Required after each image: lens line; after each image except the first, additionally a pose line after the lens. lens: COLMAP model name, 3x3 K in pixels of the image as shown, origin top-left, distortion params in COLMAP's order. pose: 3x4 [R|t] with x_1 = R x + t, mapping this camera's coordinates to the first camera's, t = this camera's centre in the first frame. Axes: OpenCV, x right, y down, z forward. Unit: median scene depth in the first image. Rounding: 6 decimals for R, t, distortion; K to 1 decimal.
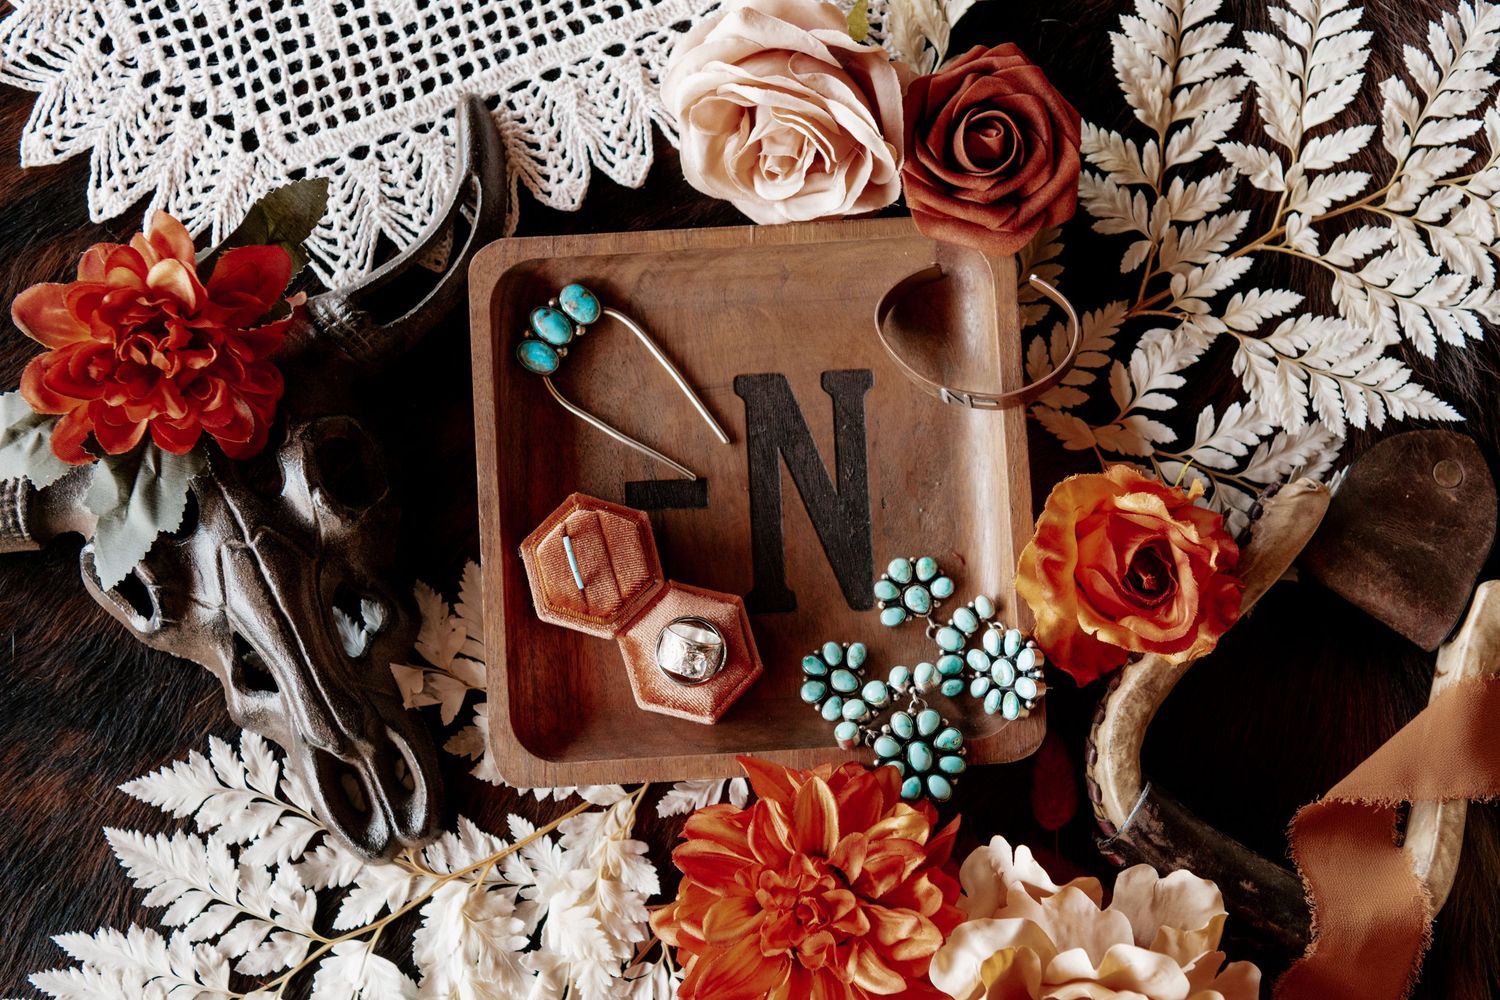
lens RADIAL K [[2208.7, 0, 778.1], [0, 2208.7, 514.0], [0, 0, 1]] dist [0.029576, 0.102168]
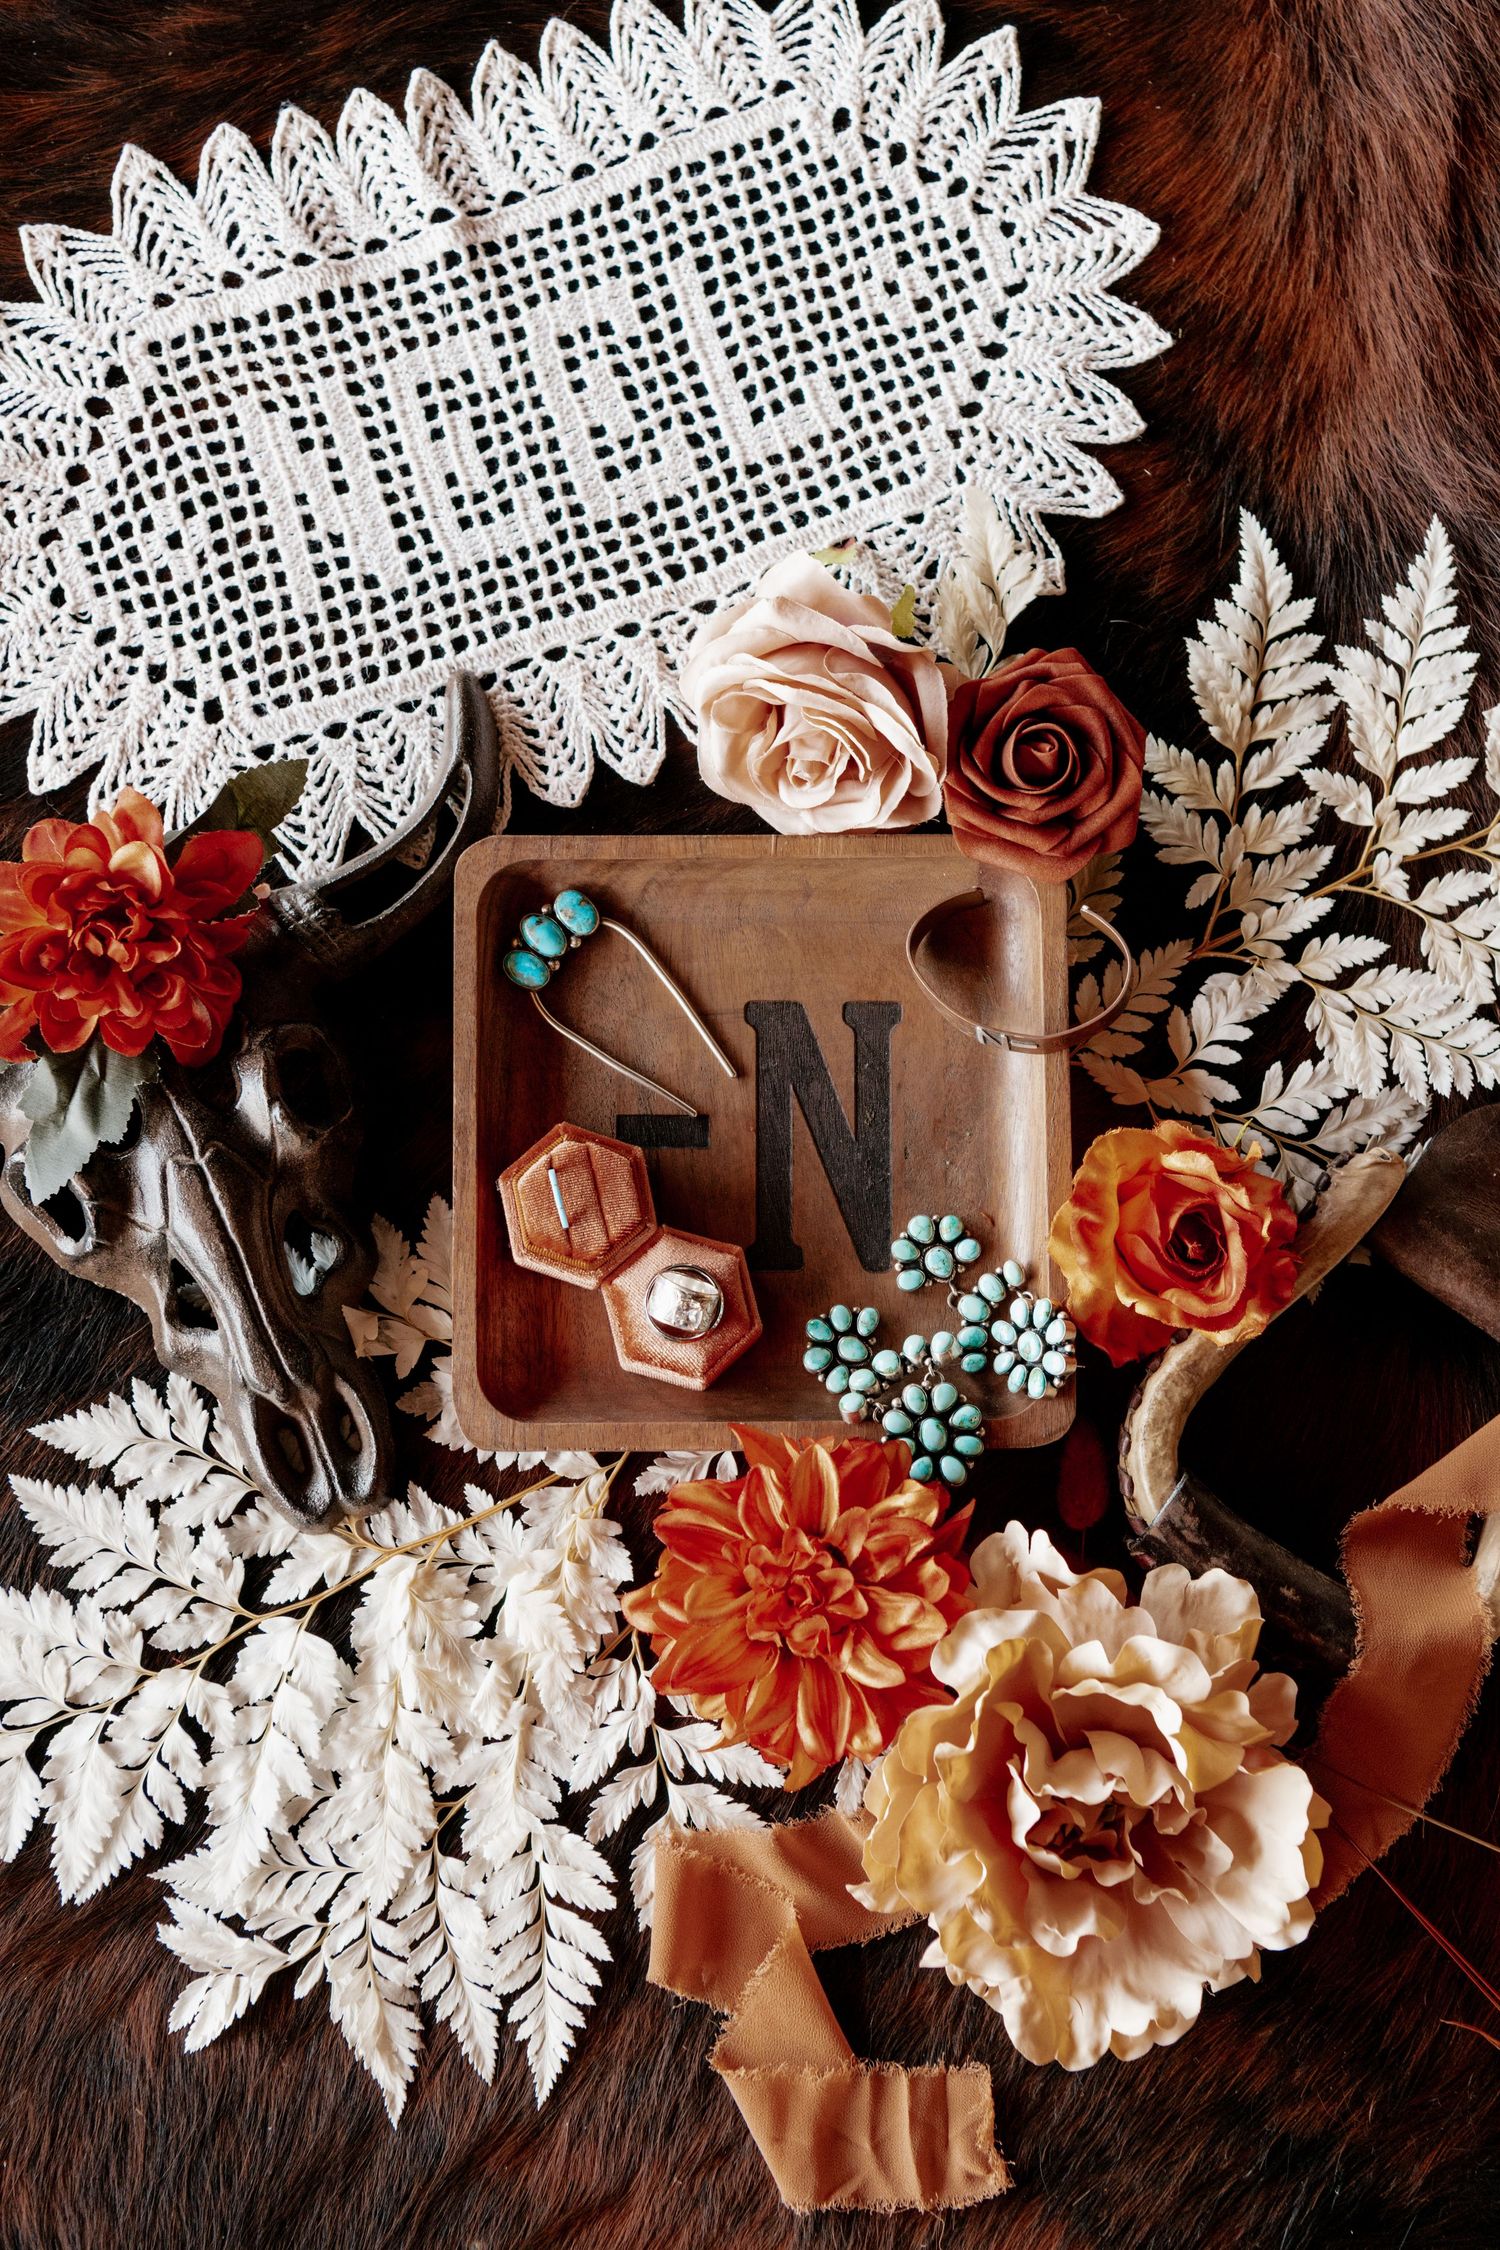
lens RADIAL K [[3324.5, 0, 791.4], [0, 3324.5, 1121.8], [0, 0, 1]] dist [0.031873, -0.057104]
pose [[0.998724, 0.049613, 0.009481, -0.011468], [-0.049239, 0.998130, -0.036235, 0.032752], [-0.011261, 0.035722, 0.999298, -0.330166]]
